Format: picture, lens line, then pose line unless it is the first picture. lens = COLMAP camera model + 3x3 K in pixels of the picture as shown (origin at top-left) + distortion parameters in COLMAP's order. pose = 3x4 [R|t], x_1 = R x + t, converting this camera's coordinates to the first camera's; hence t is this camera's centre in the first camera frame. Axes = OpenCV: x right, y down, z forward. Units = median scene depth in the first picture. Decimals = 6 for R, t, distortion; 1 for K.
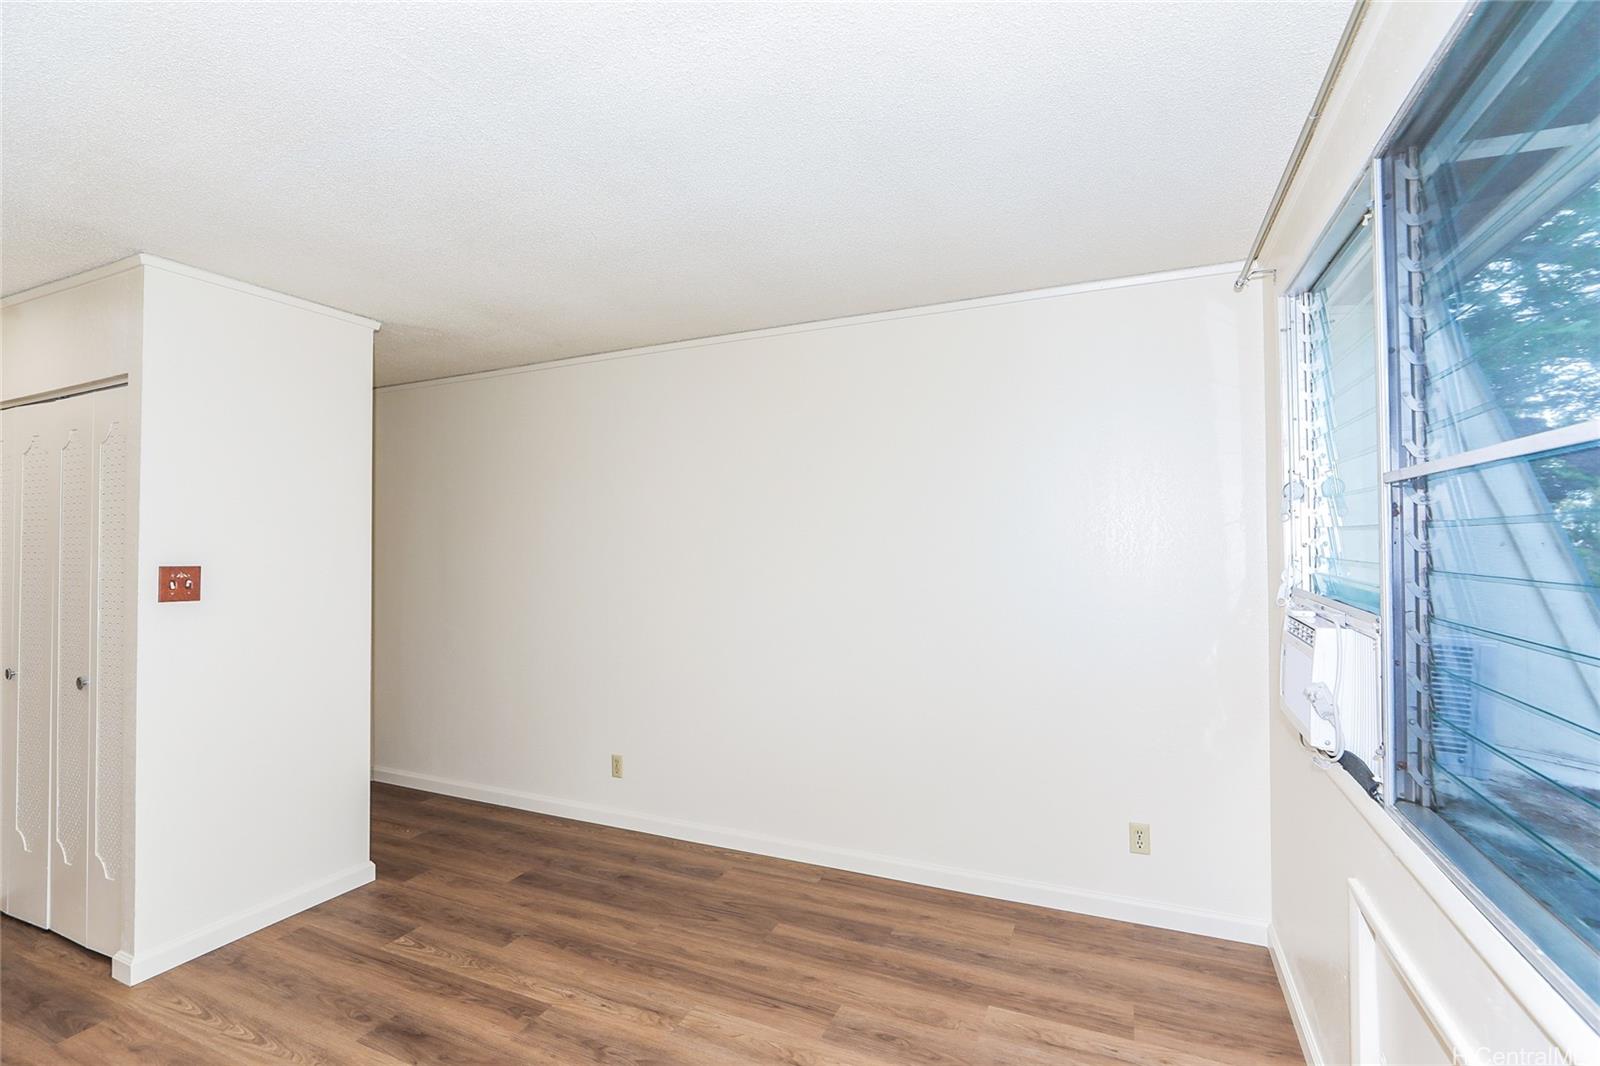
lens RADIAL K [[733.8, 0, 807.3], [0, 733.8, 527.5], [0, 0, 1]] dist [-0.033677, 0.001464]
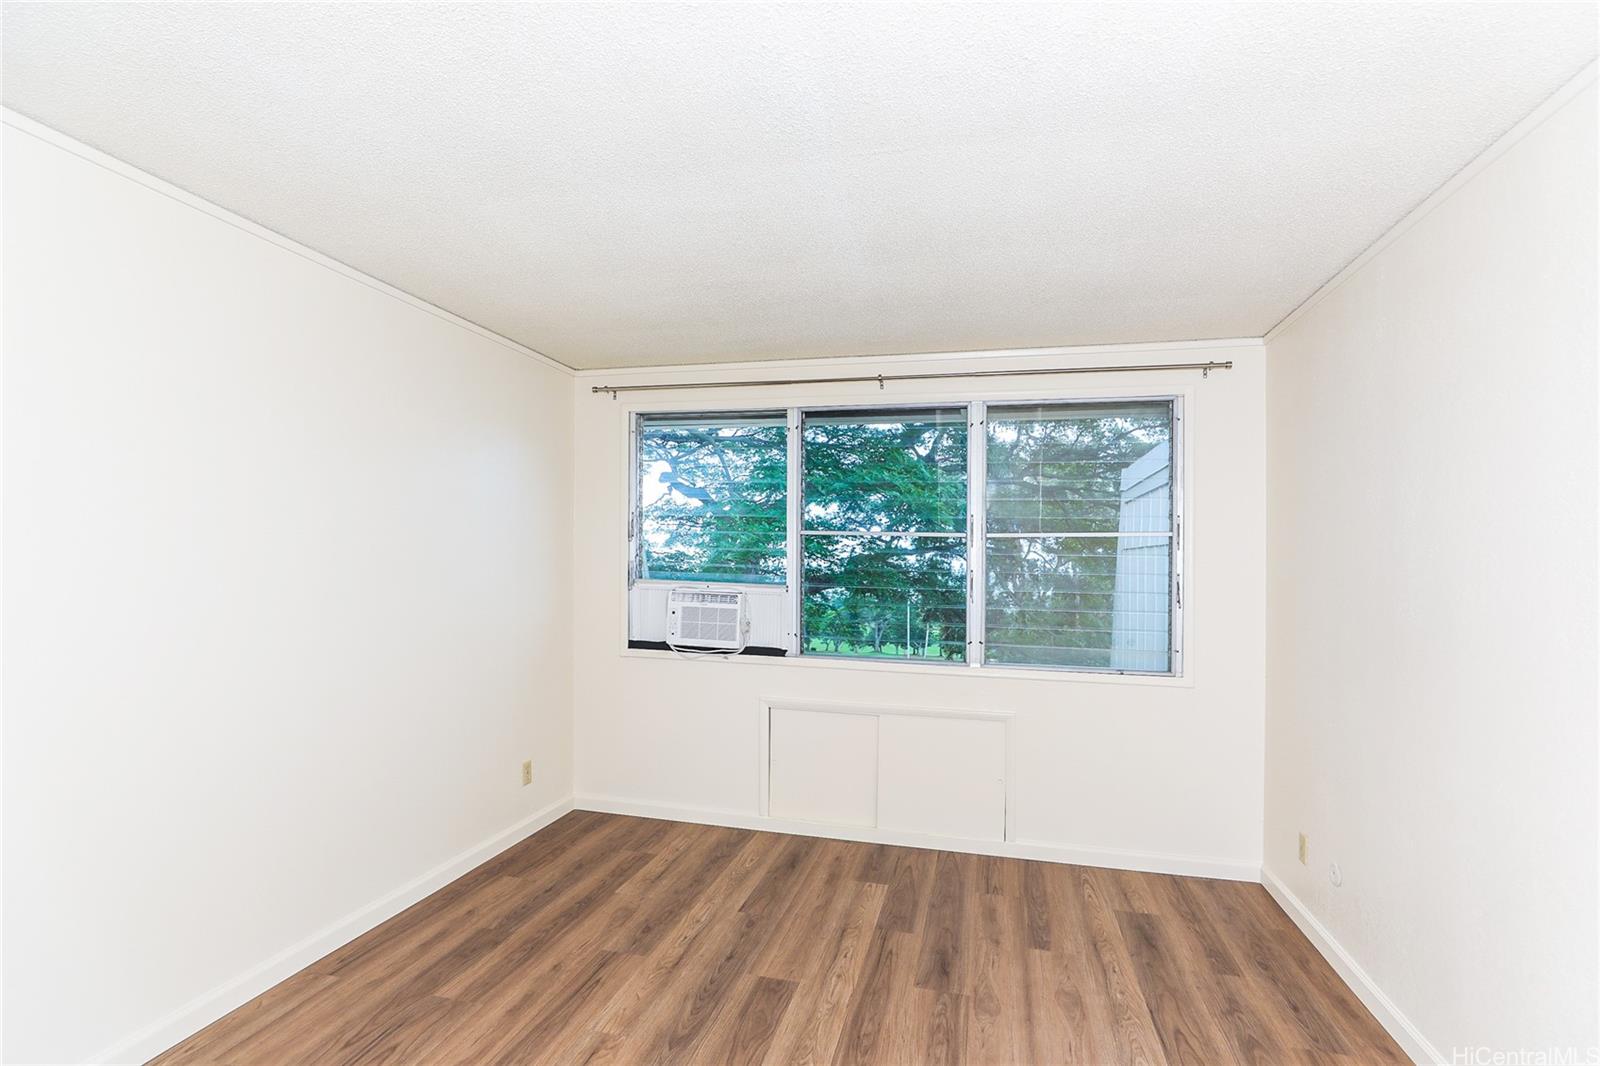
lens RADIAL K [[733.8, 0, 798.0], [0, 733.8, 539.4], [0, 0, 1]] dist [-0.033677, 0.001464]
pose [[-0.147370, 0.019875, 0.988882, -0.981387], [-0.021980, 0.999485, -0.023364, 0.025687], [-0.988837, -0.025179, -0.146858, 0.749125]]
